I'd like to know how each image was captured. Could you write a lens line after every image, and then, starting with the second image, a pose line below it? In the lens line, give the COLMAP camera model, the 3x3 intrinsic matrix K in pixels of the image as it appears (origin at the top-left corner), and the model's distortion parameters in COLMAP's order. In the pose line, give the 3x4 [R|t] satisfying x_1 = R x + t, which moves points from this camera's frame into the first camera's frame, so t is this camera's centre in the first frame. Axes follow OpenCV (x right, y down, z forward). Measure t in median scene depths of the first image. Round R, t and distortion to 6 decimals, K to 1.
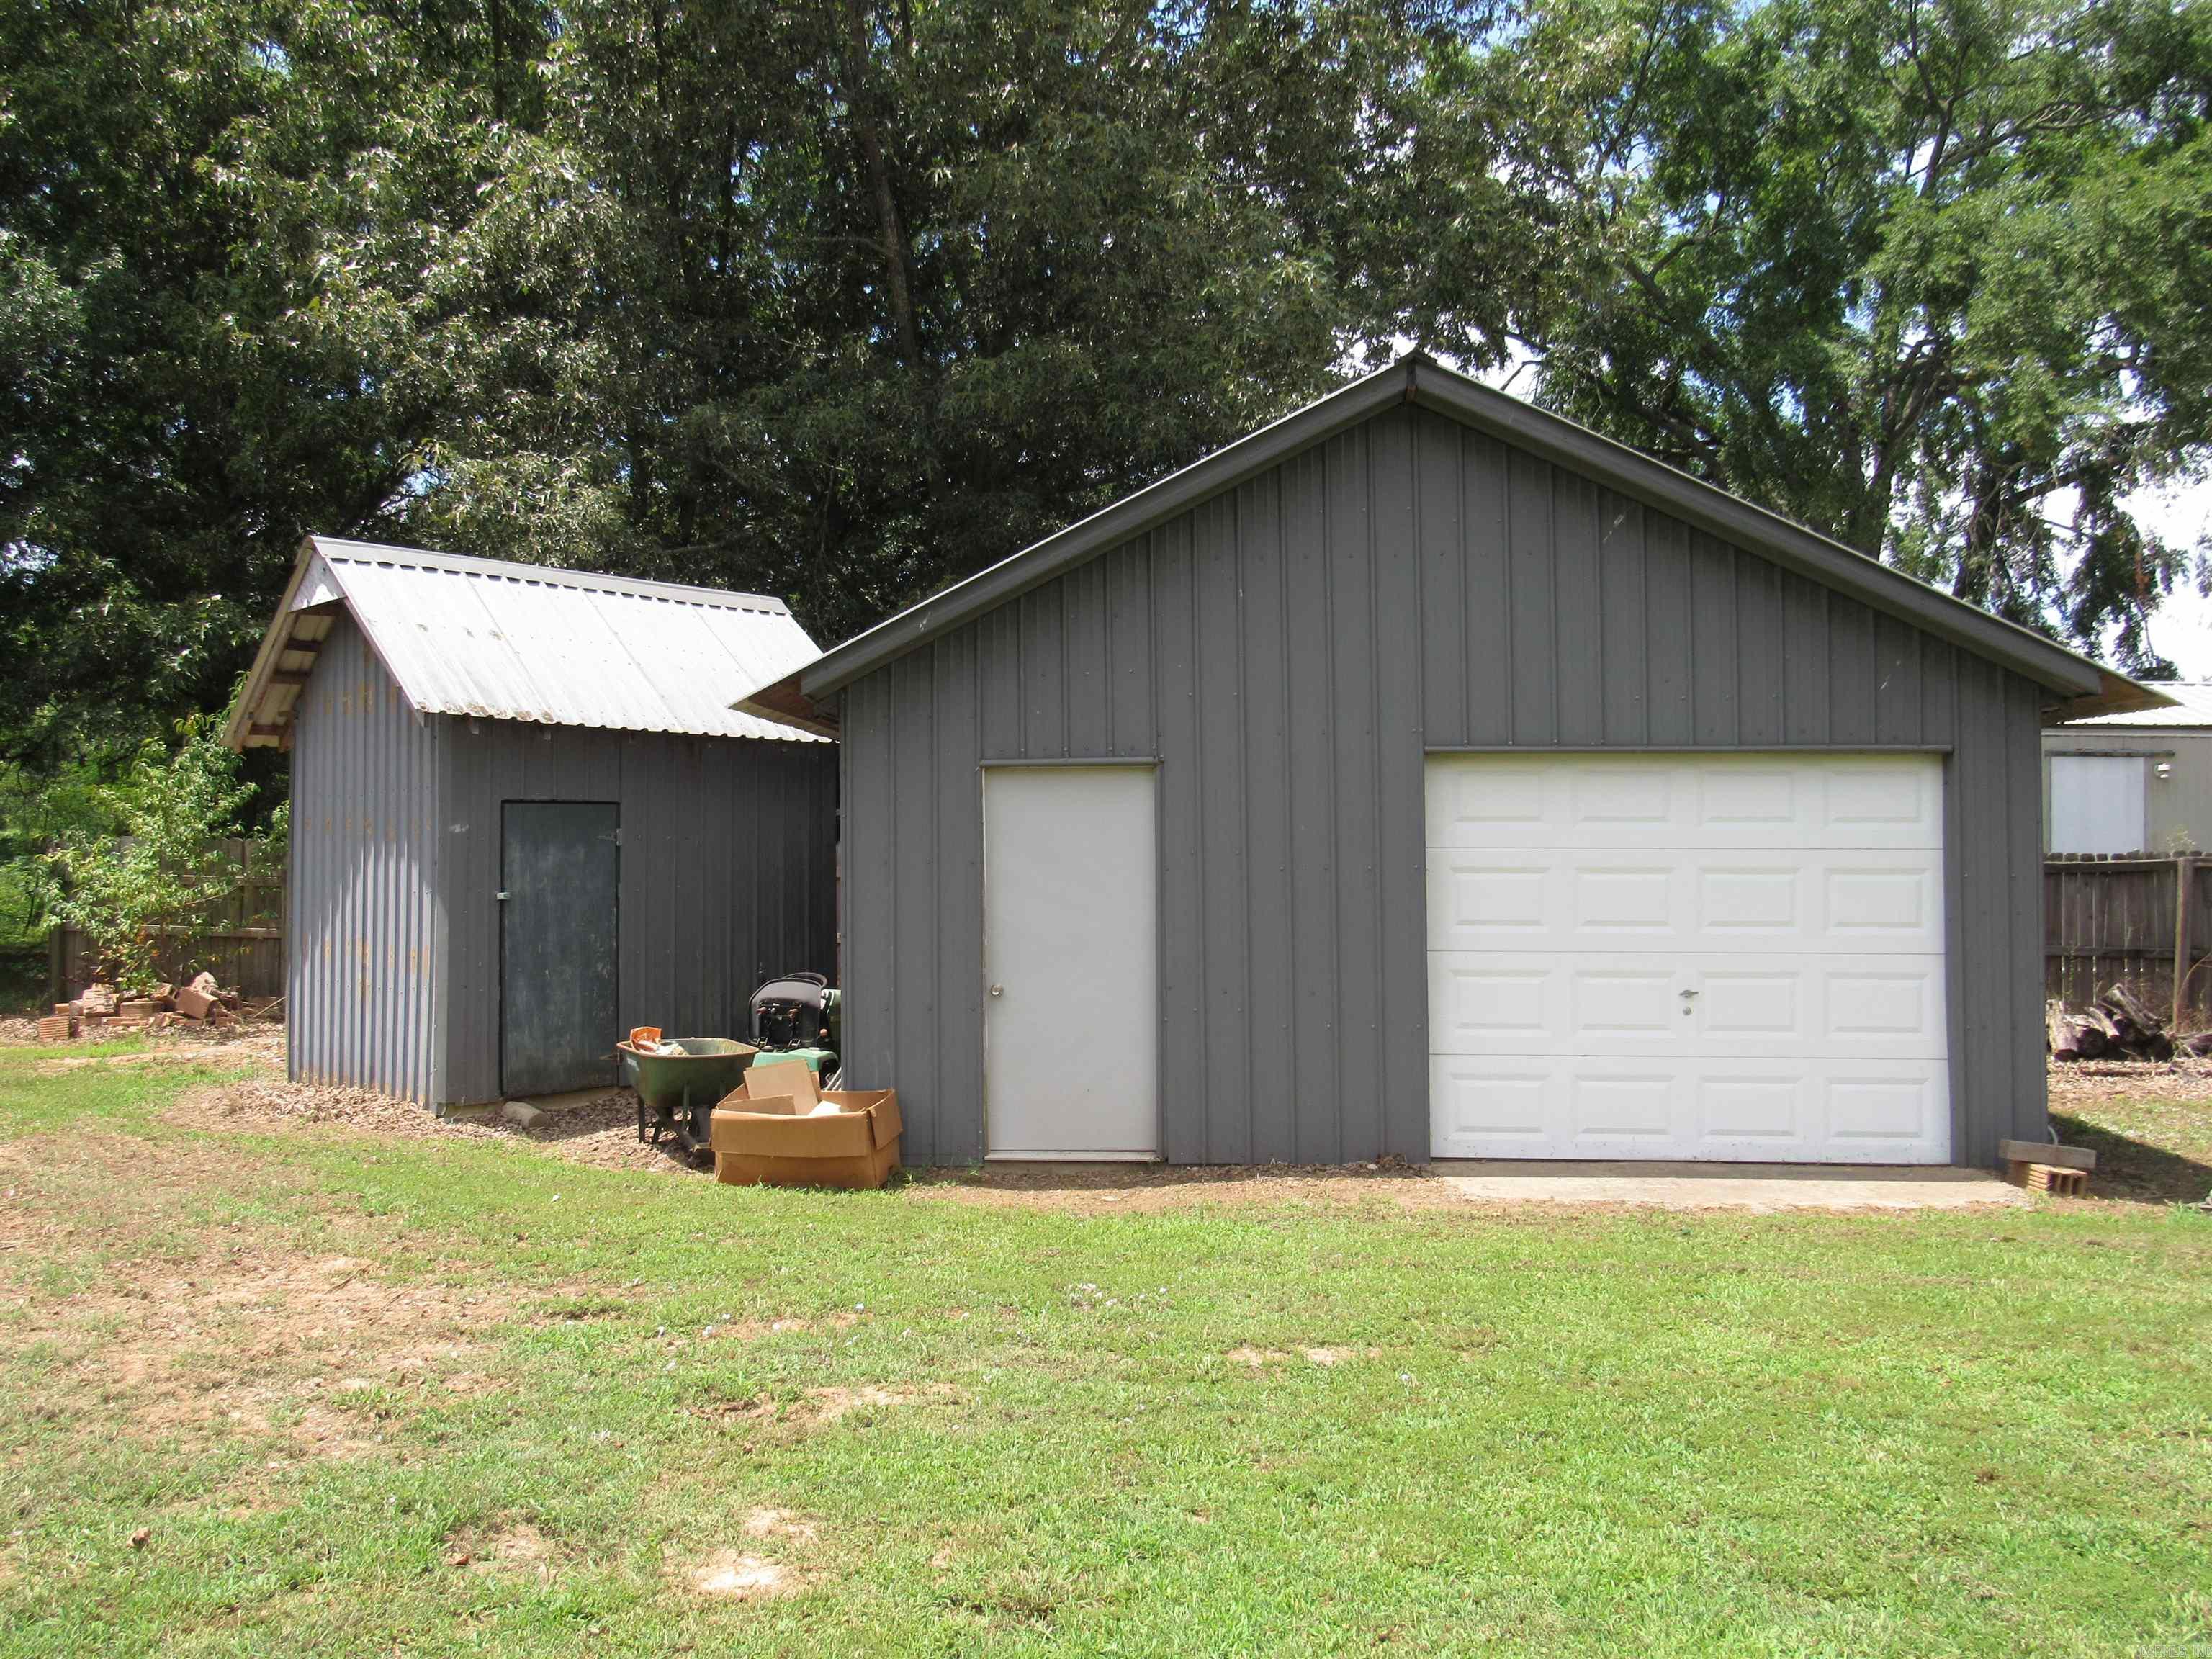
lens RADIAL K [[1829.6, 0, 1106.0], [0, 1829.6, 829.5], [0, 0, 1]] dist [-0.018004, -0.009692]
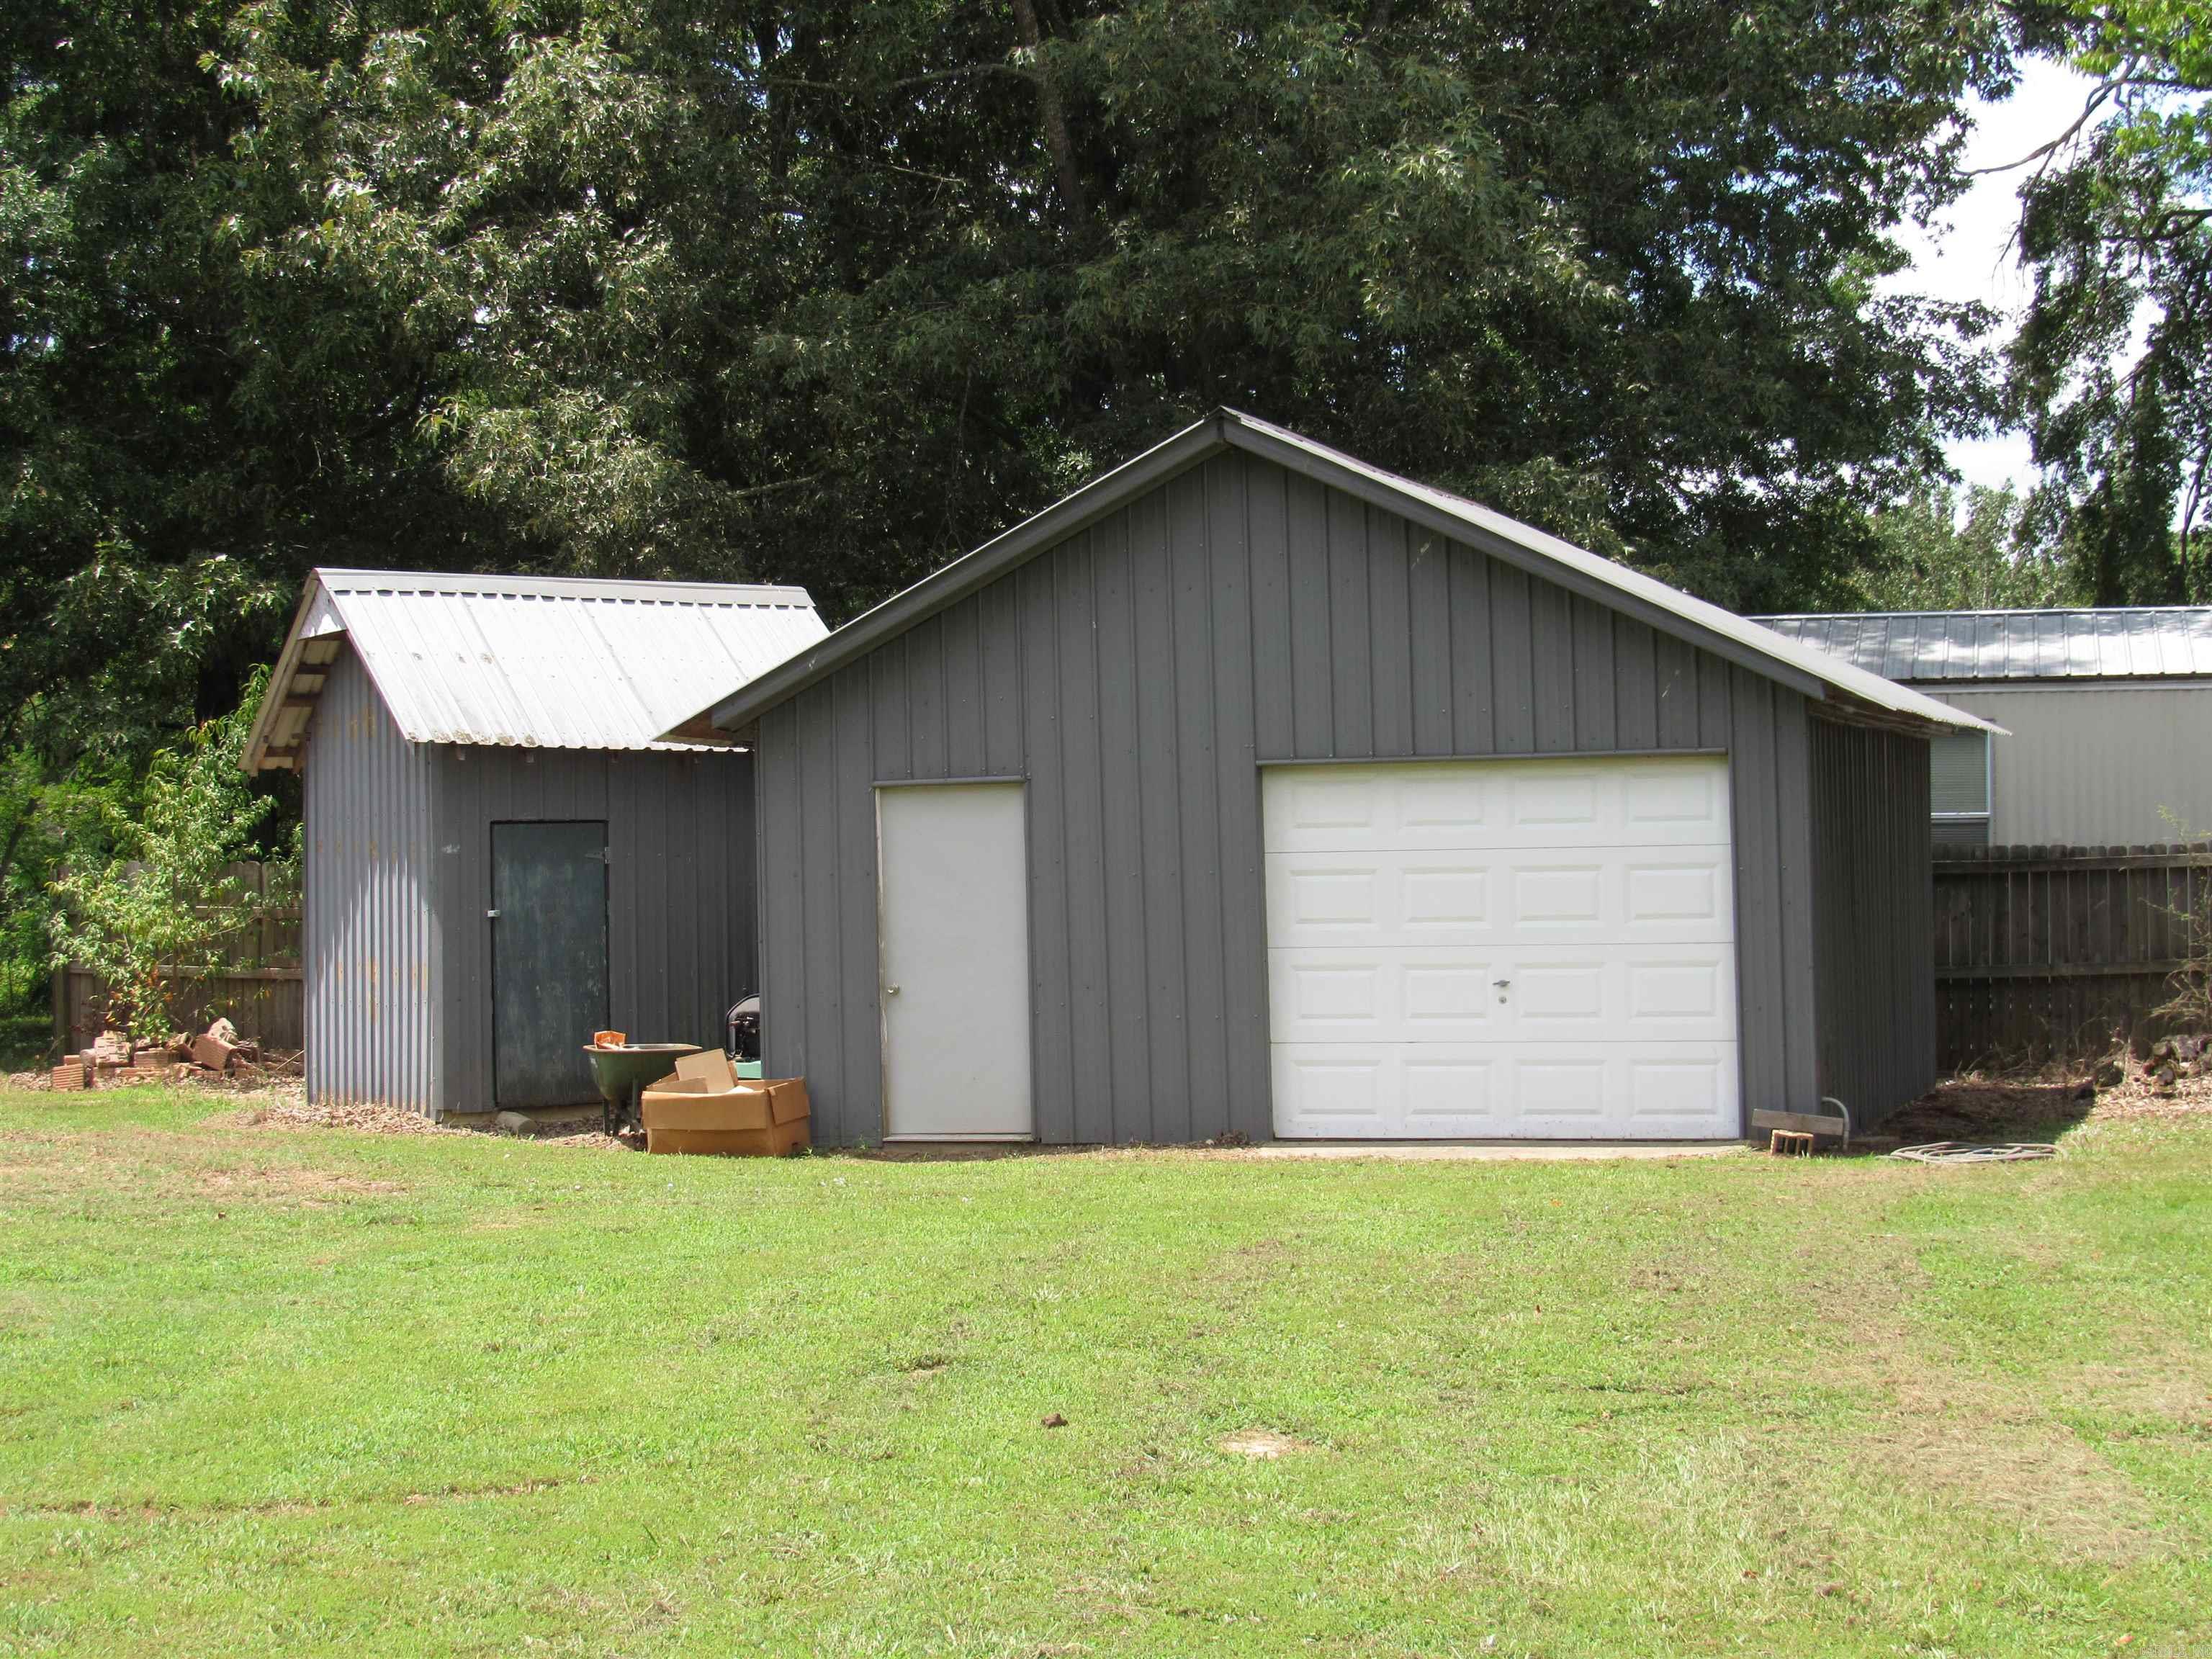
lens RADIAL K [[4048.1, 0, 1107.2], [0, 4048.1, 753.5], [0, 0, 1]] dist [-0.149470, 0.178079]
pose [[0.972564, -0.024451, -0.231347, 0.519439], [0.021305, 0.999644, -0.016087, -0.009872], [0.231658, 0.010716, 0.972738, -1.103090]]
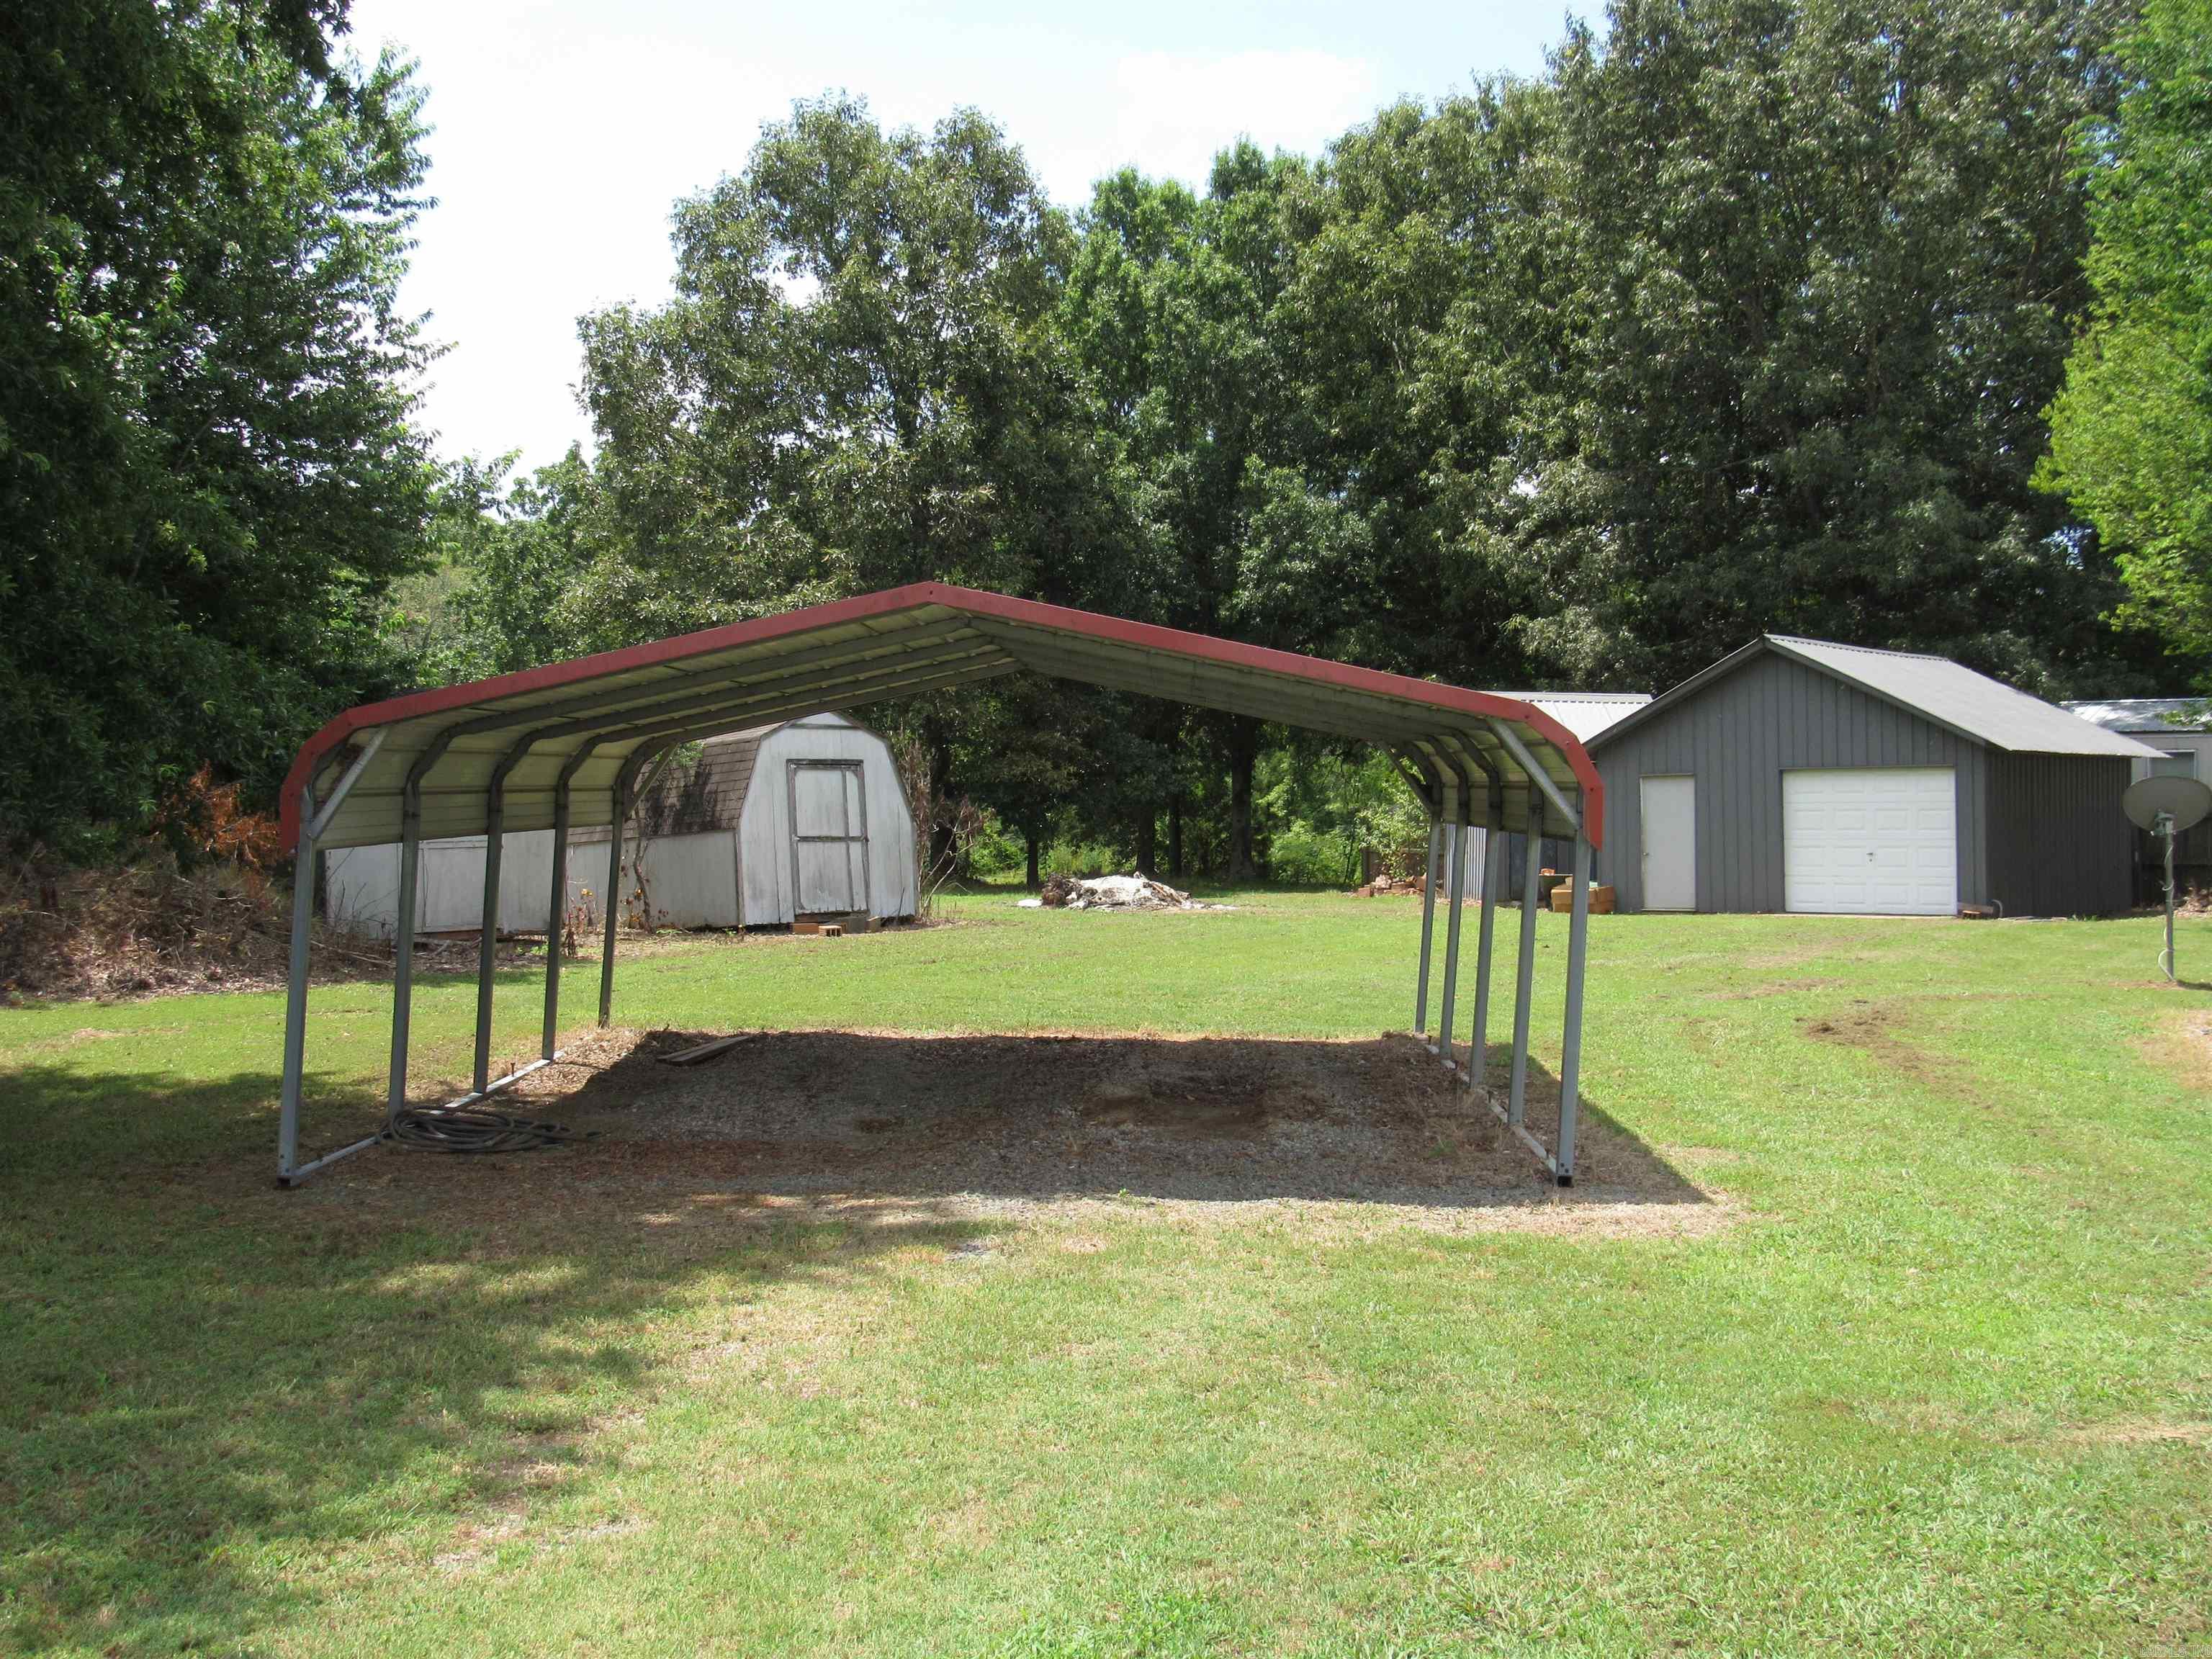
lens RADIAL K [[2543.2, 0, 1106.8], [0, 2543.2, 702.8], [0, 0, 1]] dist [0.102102, 0.002187]
pose [[0.811023, -0.032656, -0.584103, 1.342430], [0.009994, 0.999068, -0.041980, 0.009360], [0.584929, 0.028209, 0.810593, -2.321261]]
